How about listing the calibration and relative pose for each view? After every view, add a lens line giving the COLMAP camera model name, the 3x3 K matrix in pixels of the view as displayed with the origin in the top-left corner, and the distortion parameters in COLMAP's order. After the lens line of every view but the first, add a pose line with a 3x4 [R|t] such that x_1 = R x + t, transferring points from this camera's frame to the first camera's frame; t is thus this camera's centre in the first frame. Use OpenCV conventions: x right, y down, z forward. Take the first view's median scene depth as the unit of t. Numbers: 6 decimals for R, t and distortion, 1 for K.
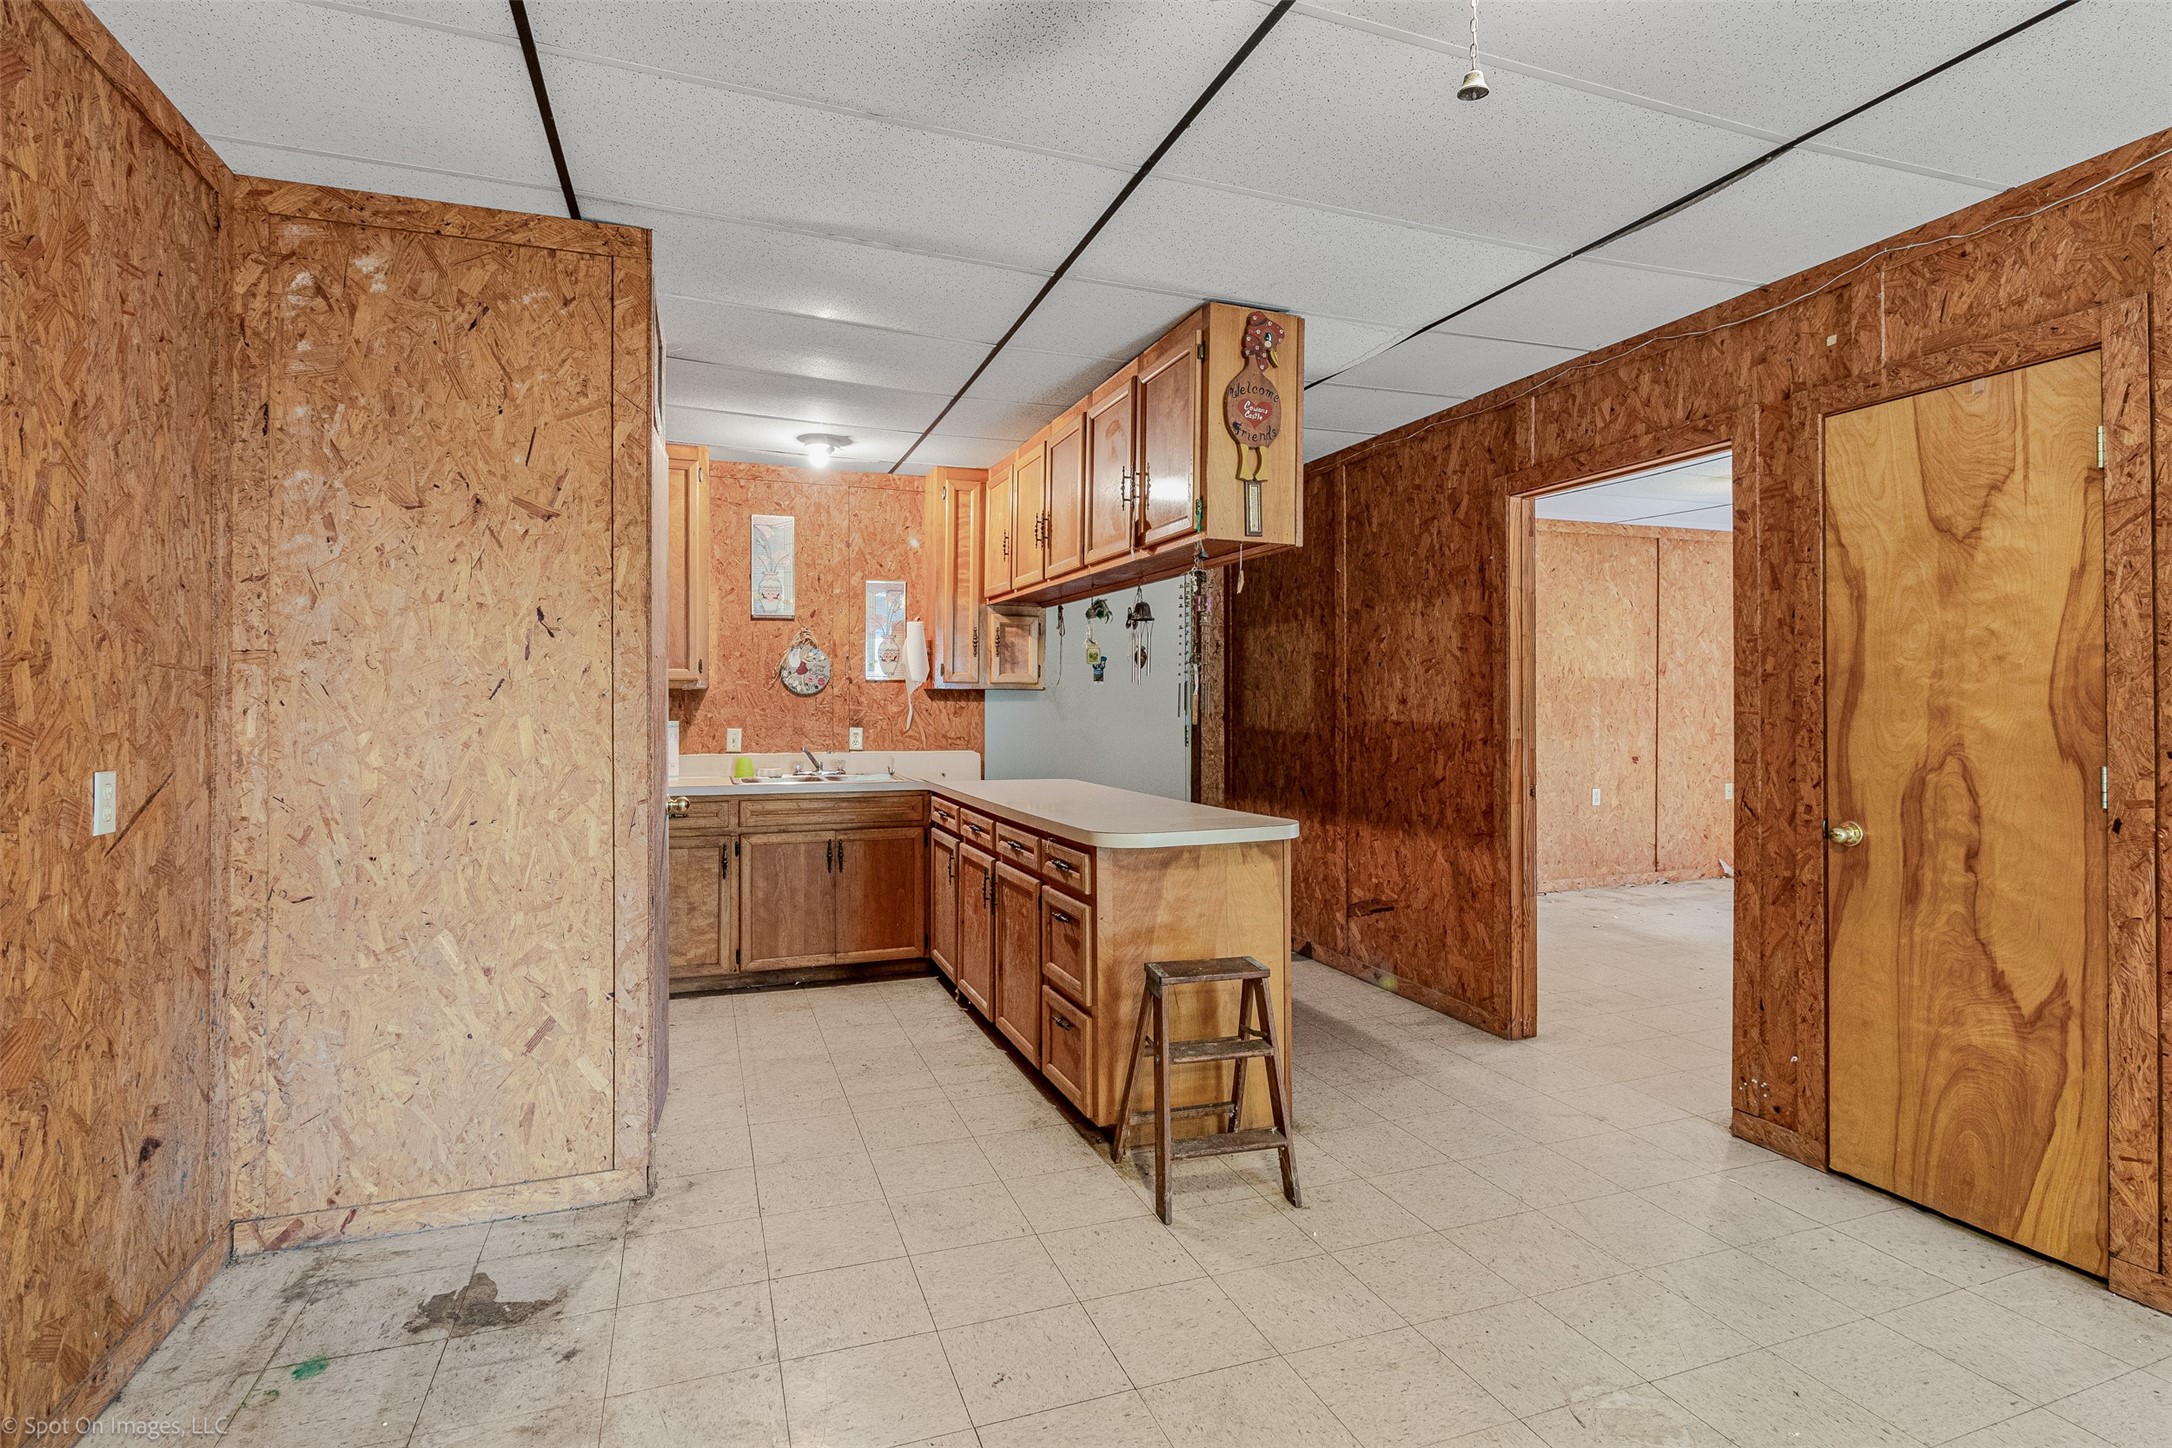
lens RADIAL K [[1070.3, 0, 1092.9], [0, 1070.3, 694.9], [0, 0, 1]] dist [-0.001029, -0.000303]
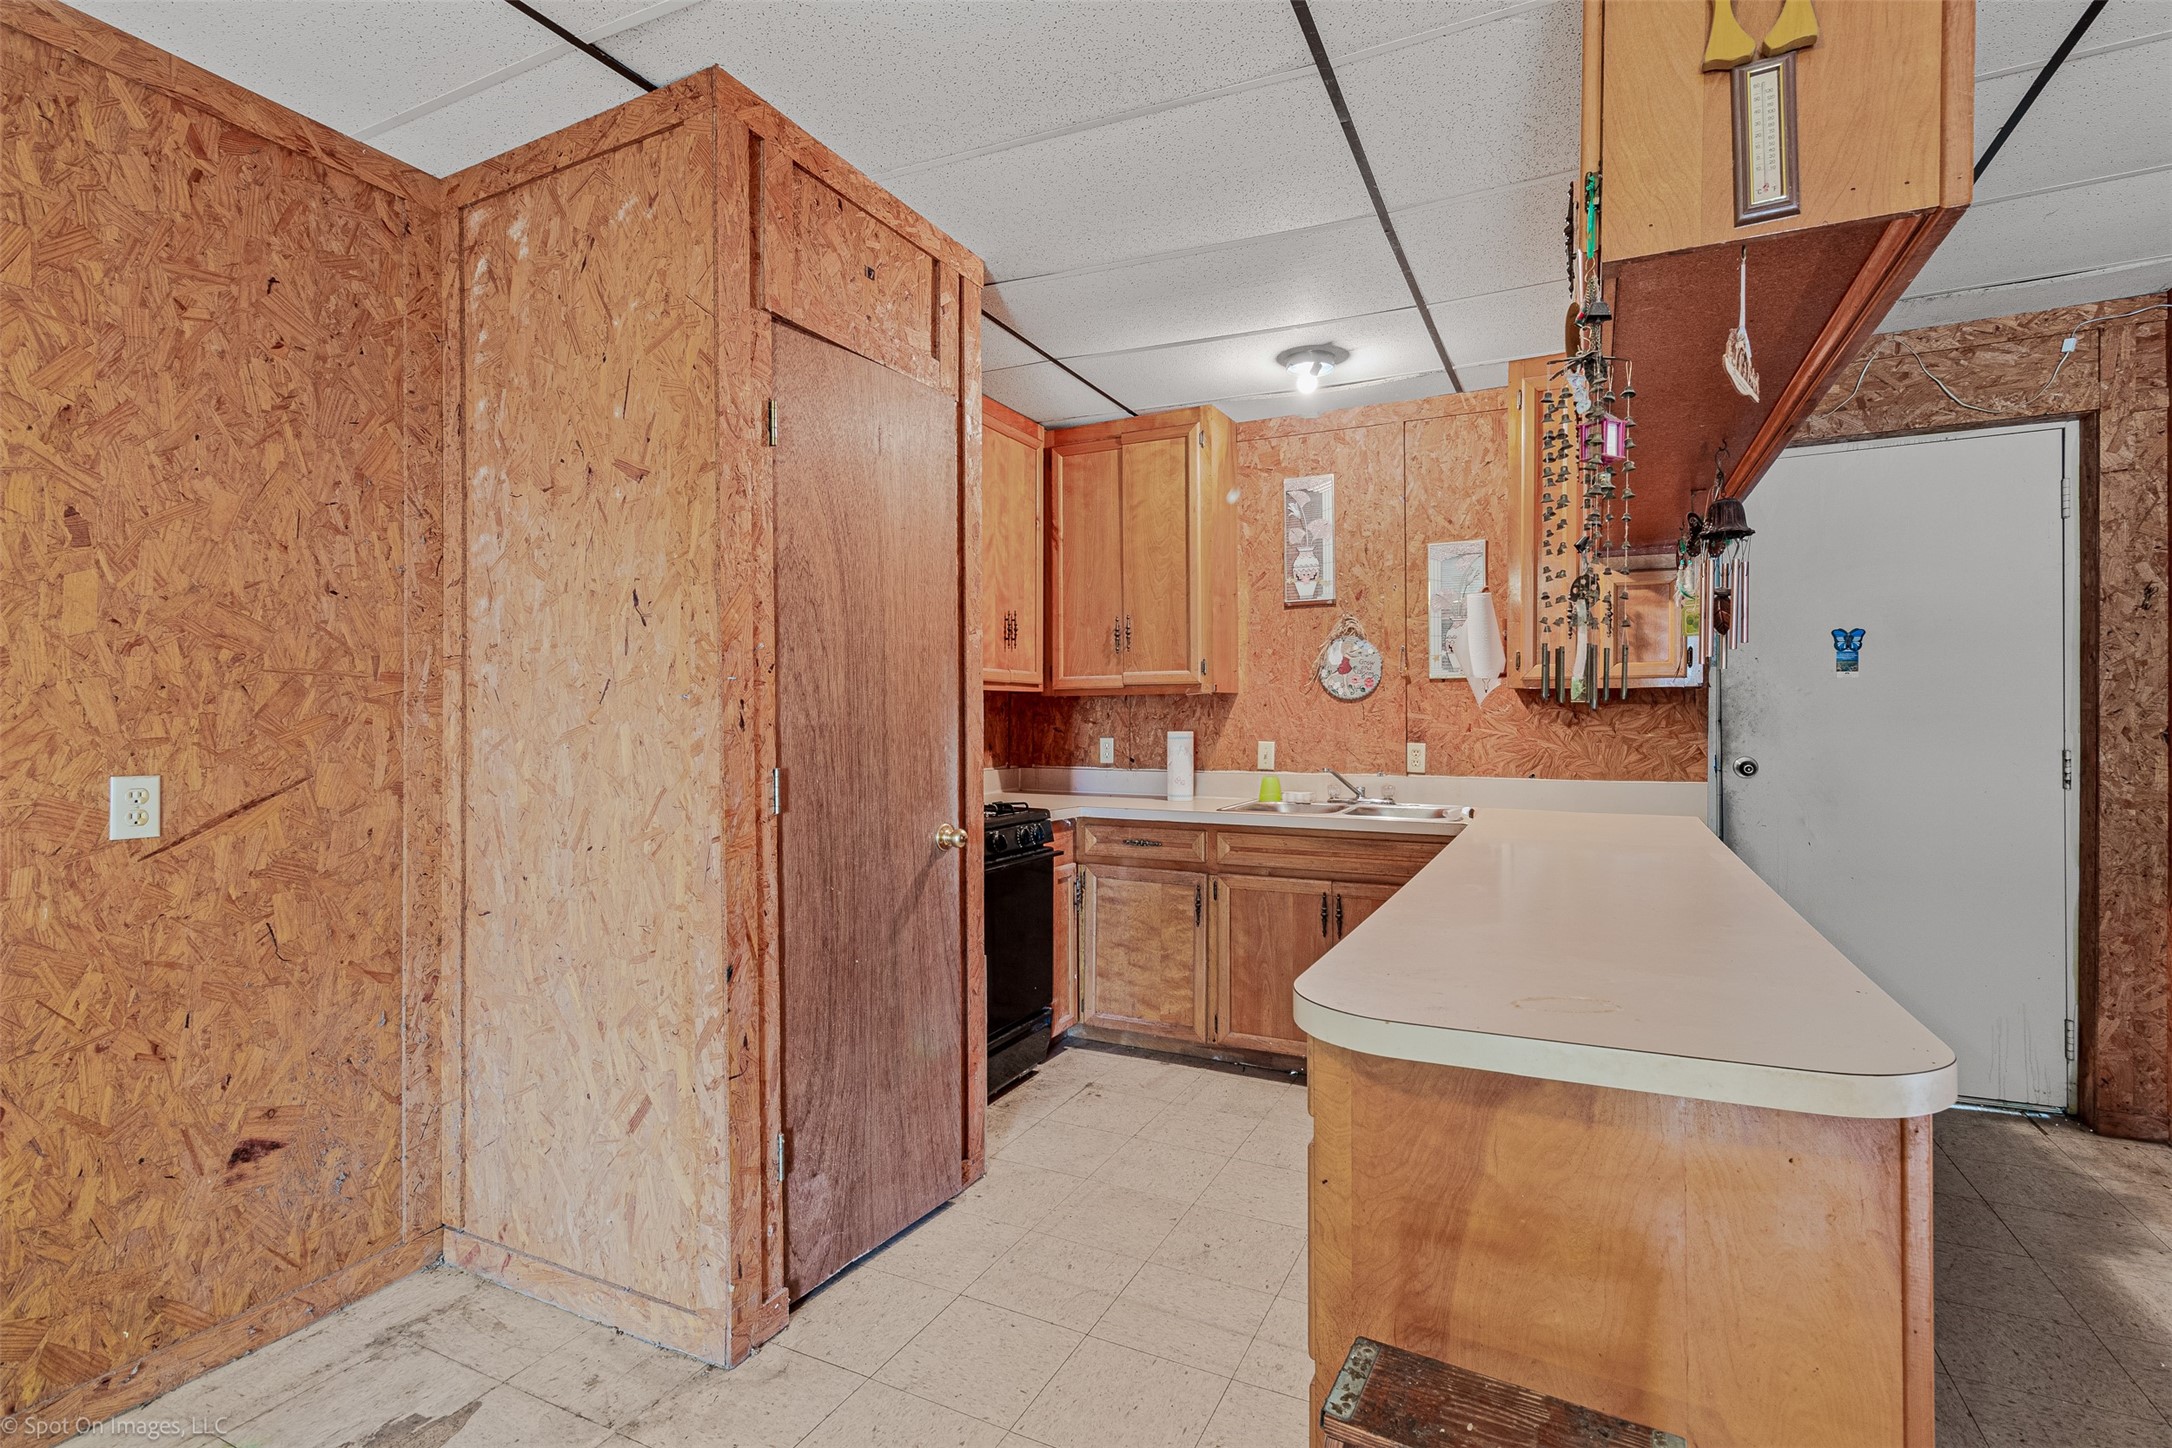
lens RADIAL K [[1015.8, 0, 1091.7], [0, 1015.8, 718.1], [0, 0, 1]] dist [0.002331, 0.000416]
pose [[0.690250, 0.000429, -0.723570, 0.194646], [0.007717, 0.999939, 0.007954, 0.008319], [0.723529, -0.011074, 0.690205, 0.497435]]
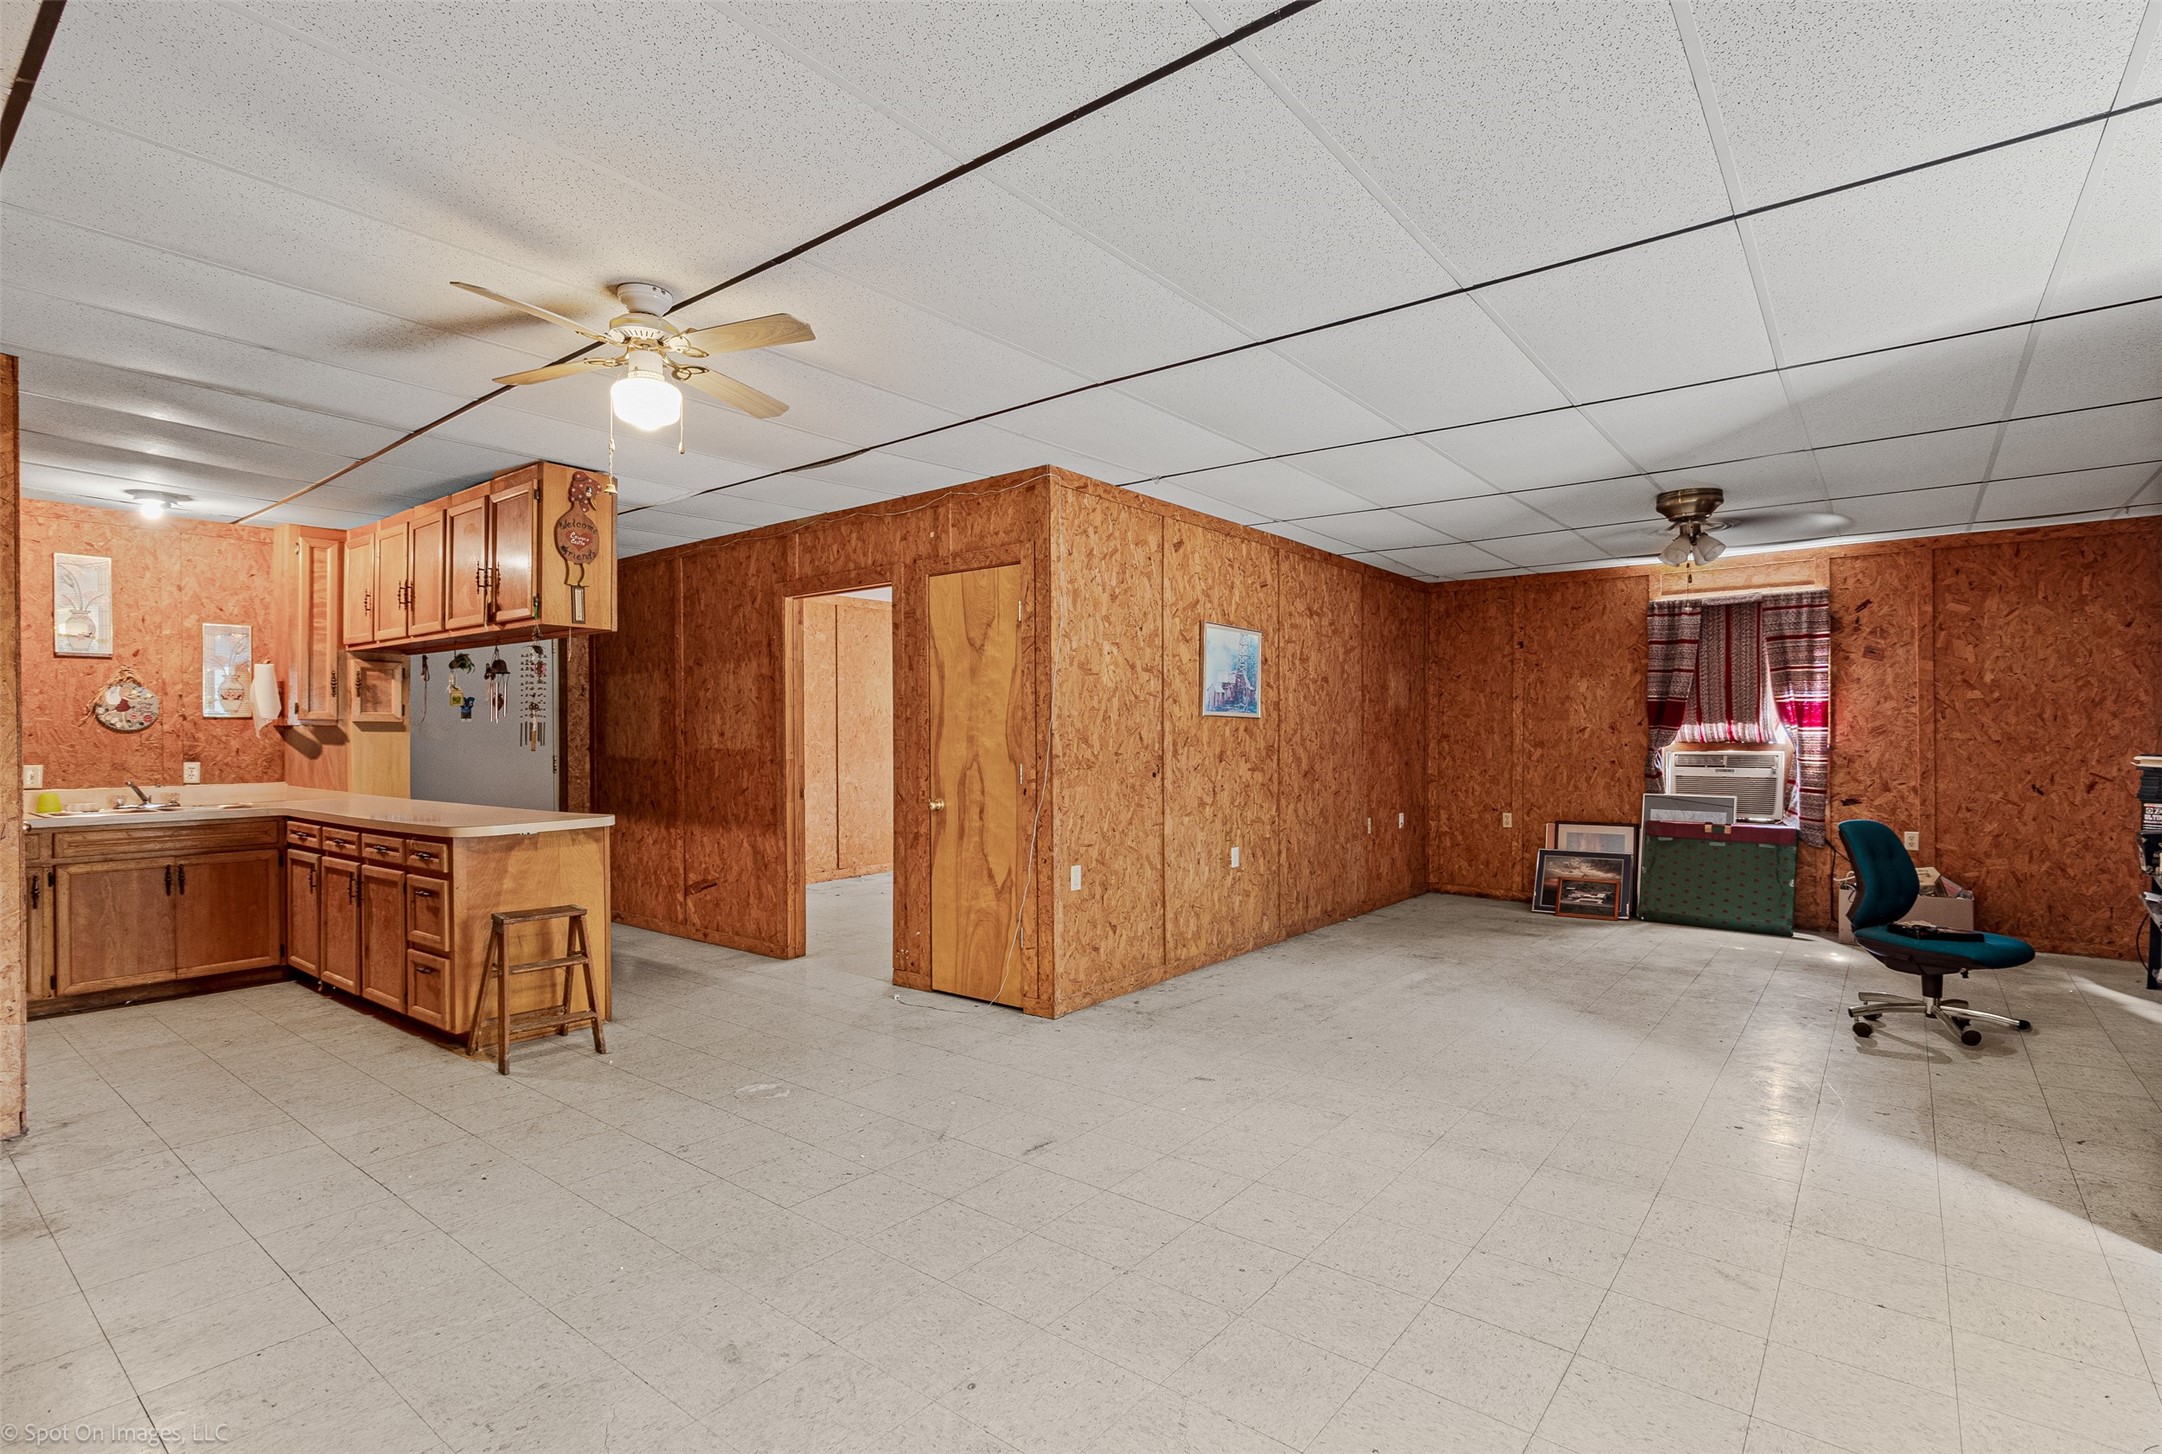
lens RADIAL K [[1021.3, 0, 1111.3], [0, 1021.3, 735.2], [0, 0, 1]] dist [0.003306, 0.000186]
pose [[0.850203, -0.005886, 0.526423, 0.025715], [0.002201, 0.999968, 0.007627, -0.002383], [-0.526451, -0.005326, 0.850189, -0.481061]]
